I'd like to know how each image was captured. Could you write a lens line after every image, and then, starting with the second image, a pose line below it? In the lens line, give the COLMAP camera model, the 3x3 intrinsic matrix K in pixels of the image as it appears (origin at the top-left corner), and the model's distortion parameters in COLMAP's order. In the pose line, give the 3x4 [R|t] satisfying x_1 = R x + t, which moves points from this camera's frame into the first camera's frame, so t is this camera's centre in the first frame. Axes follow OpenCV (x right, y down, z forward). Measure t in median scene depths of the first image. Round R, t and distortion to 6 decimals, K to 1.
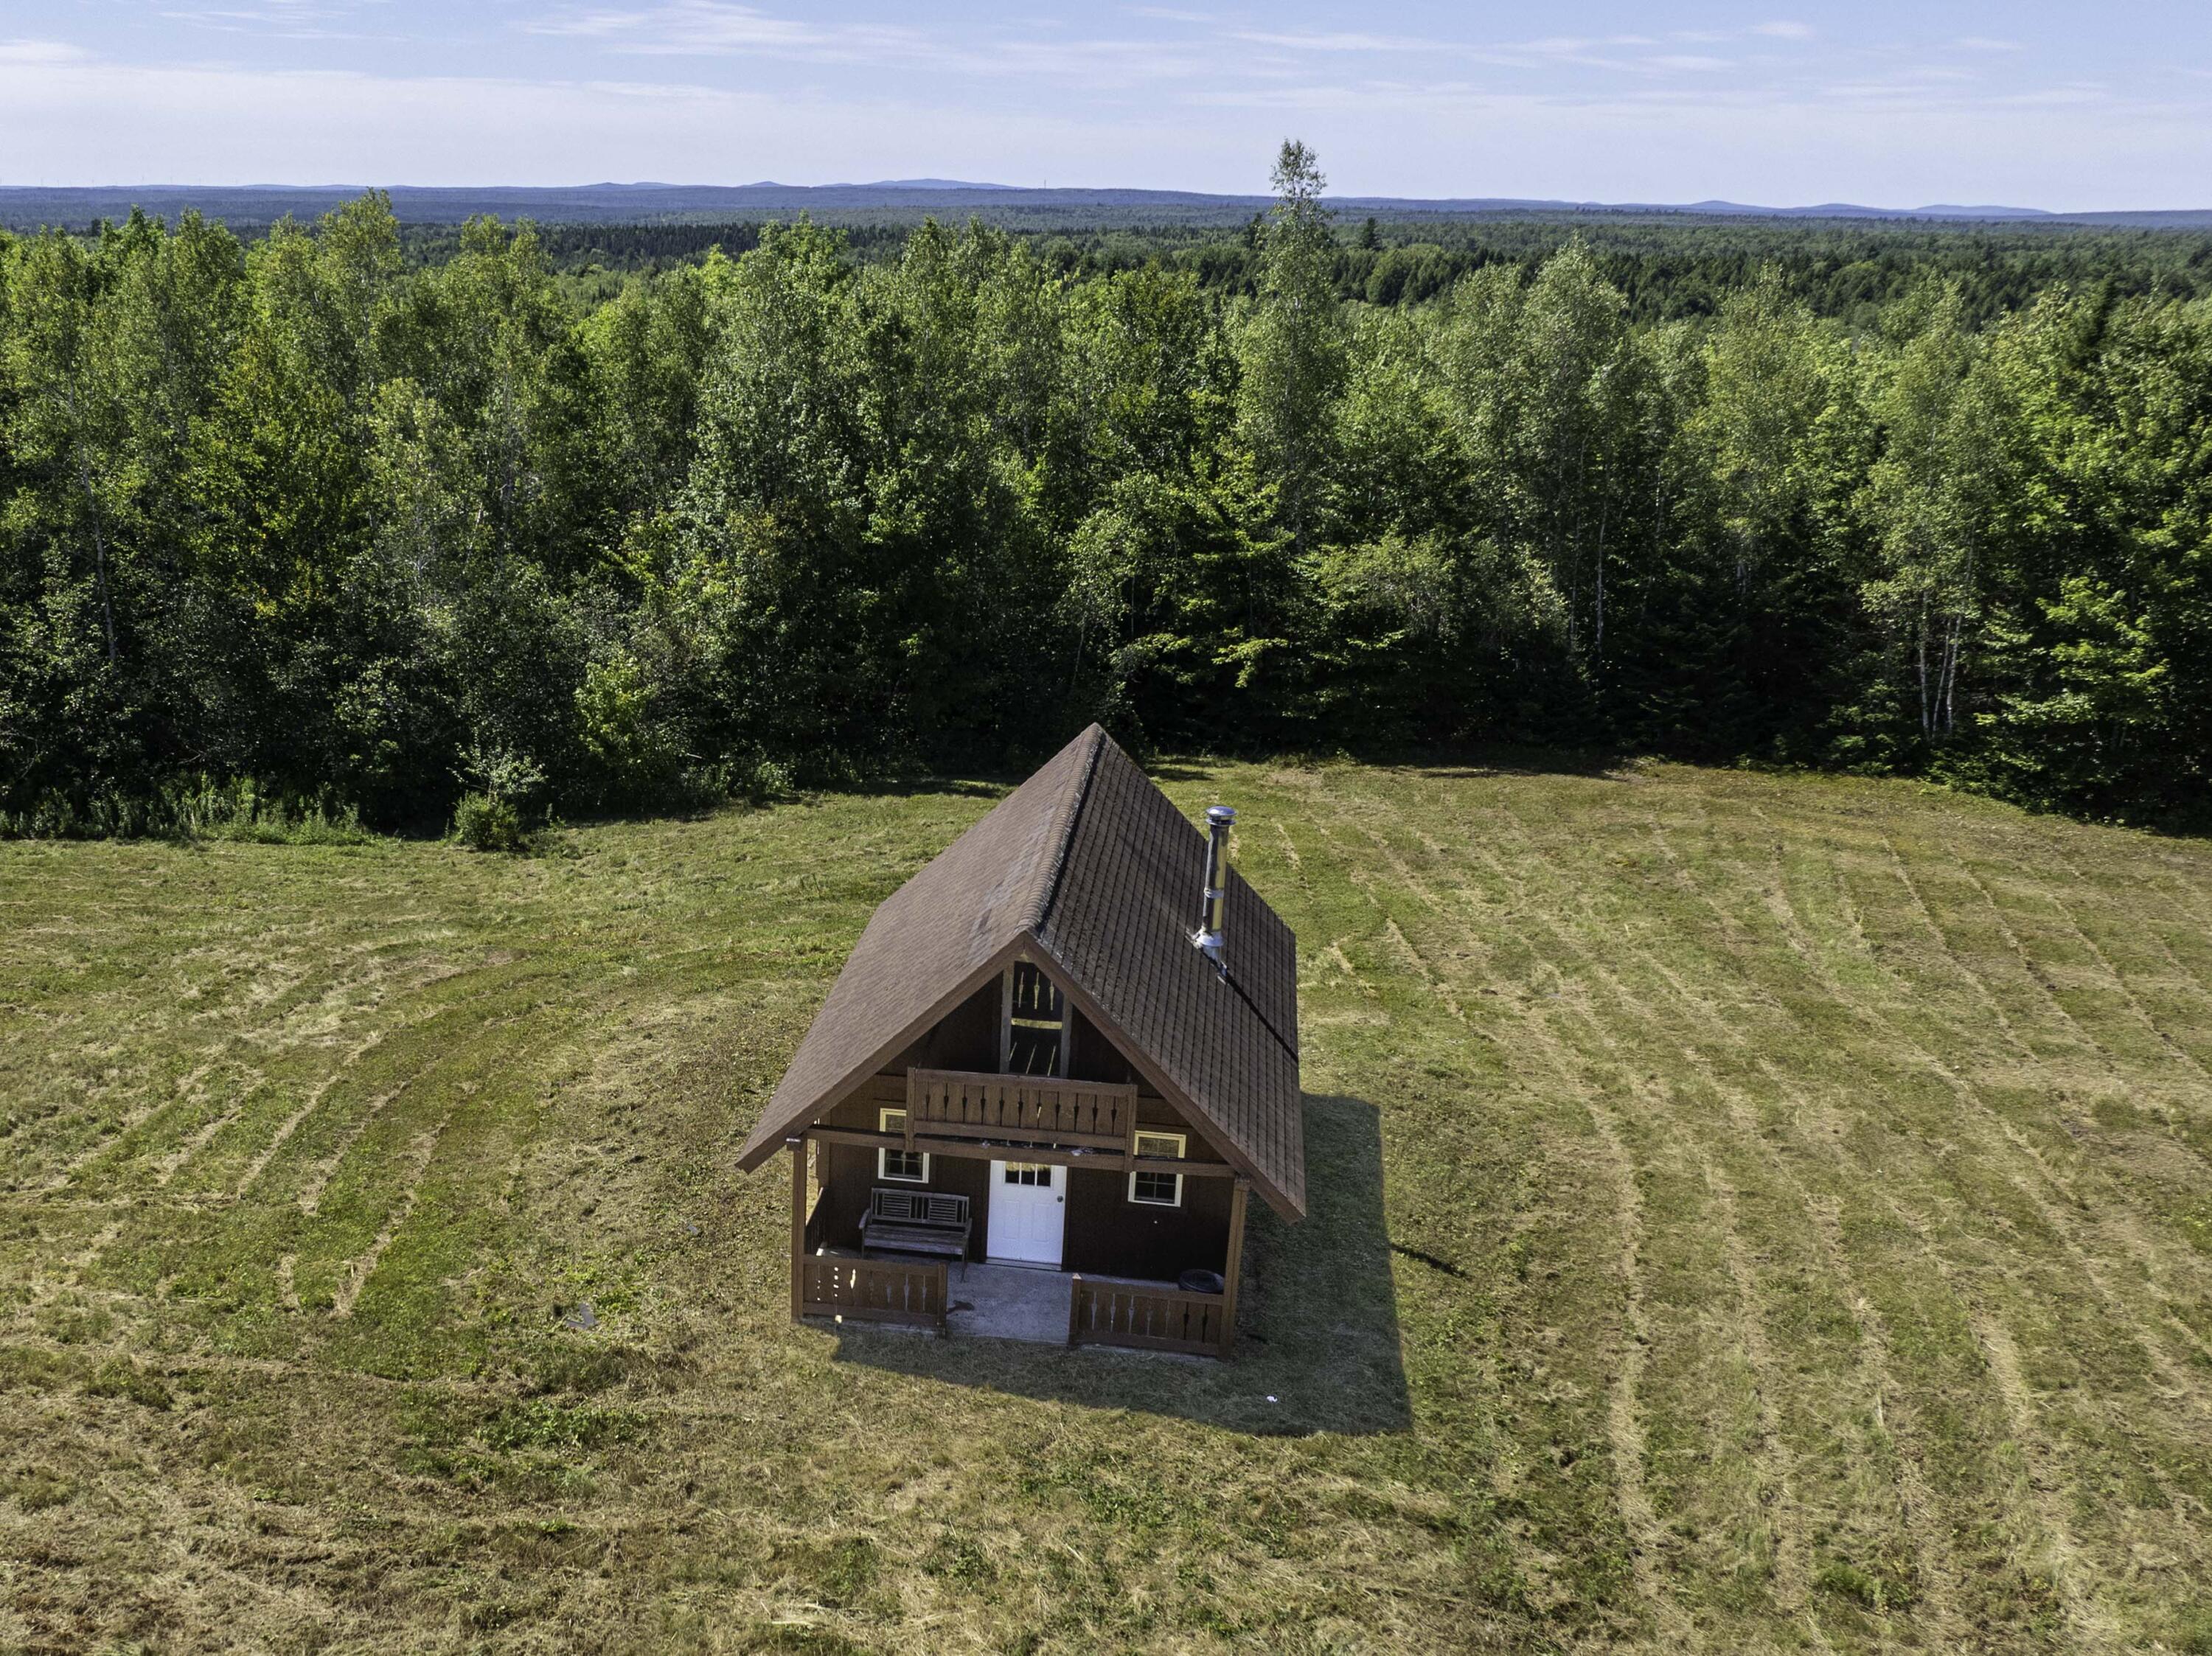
lens RADIAL K [[1552.8, 0, 1166.4], [0, 1552.8, 940.6], [0, 0, 1]] dist [-0.005154, -0.001153]
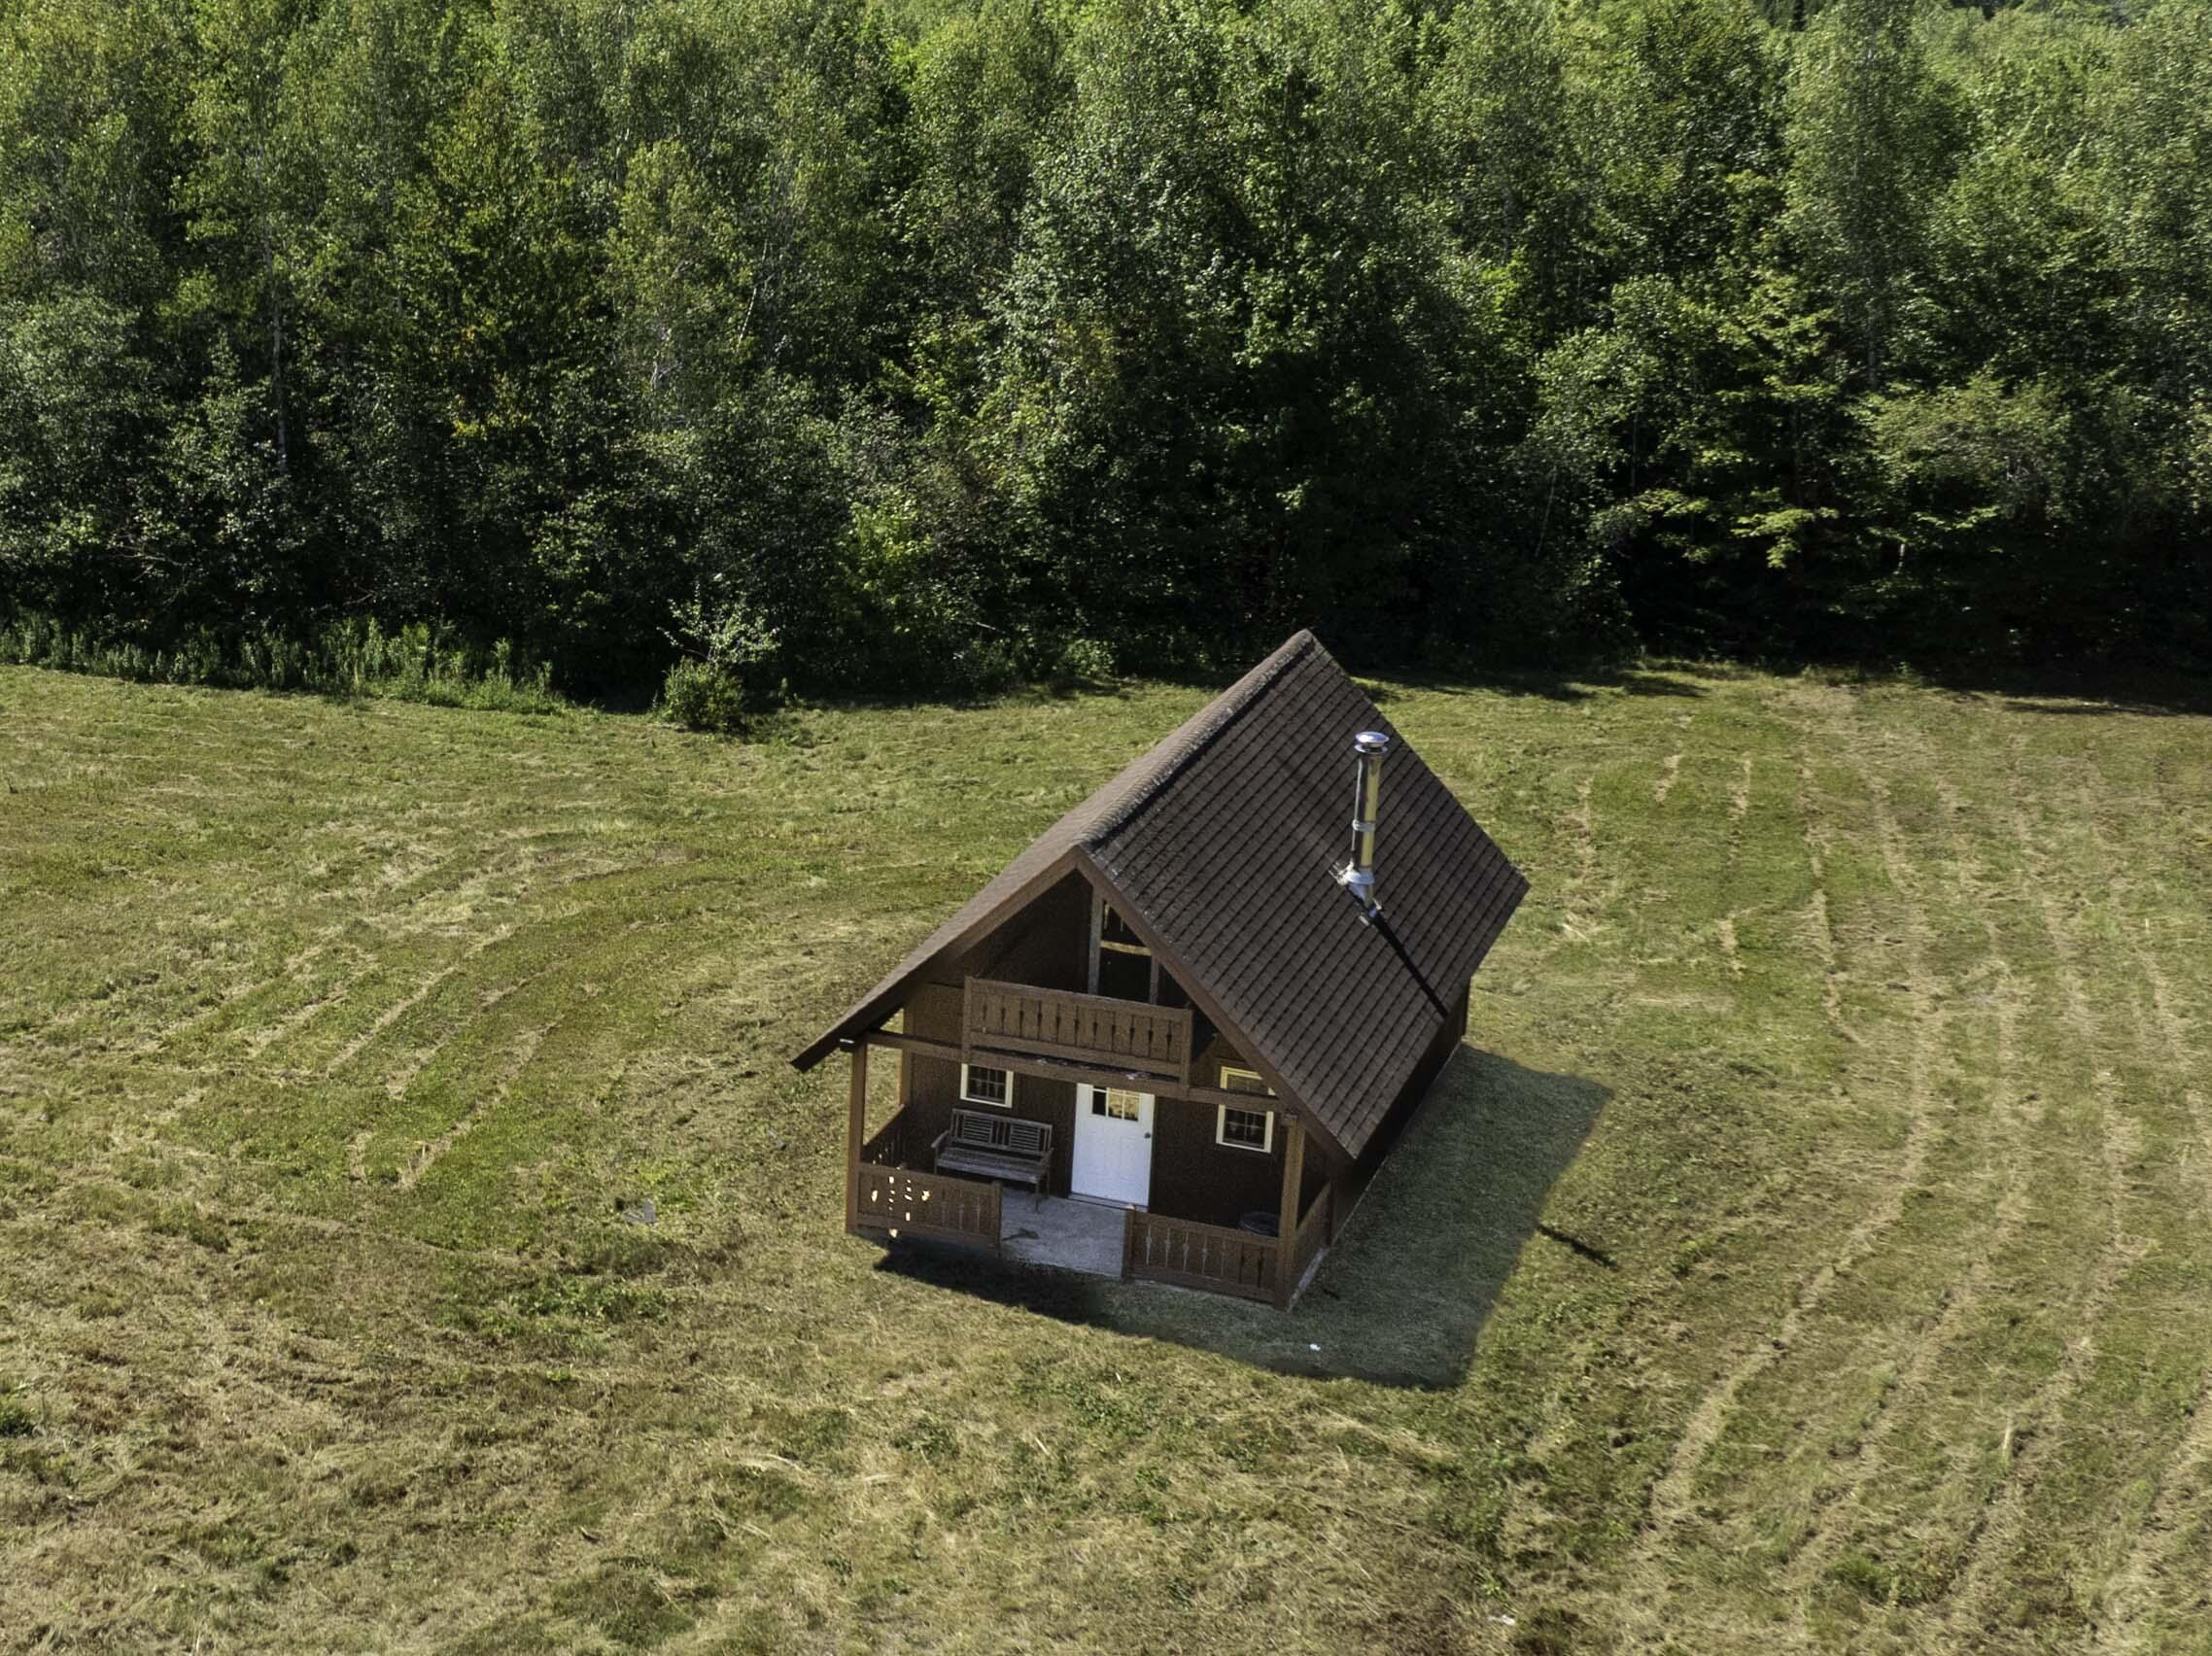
lens RADIAL K [[1566.9, 0, 1106.0], [0, 1566.9, 828.0], [0, 0, 1]] dist [-0.004139, 0.001018]
pose [[0.994806, 0.066395, -0.077153, -0.118393], [-0.068016, 0.997511, -0.018578, -0.004567], [0.075727, 0.023730, 0.996846, 0.146248]]
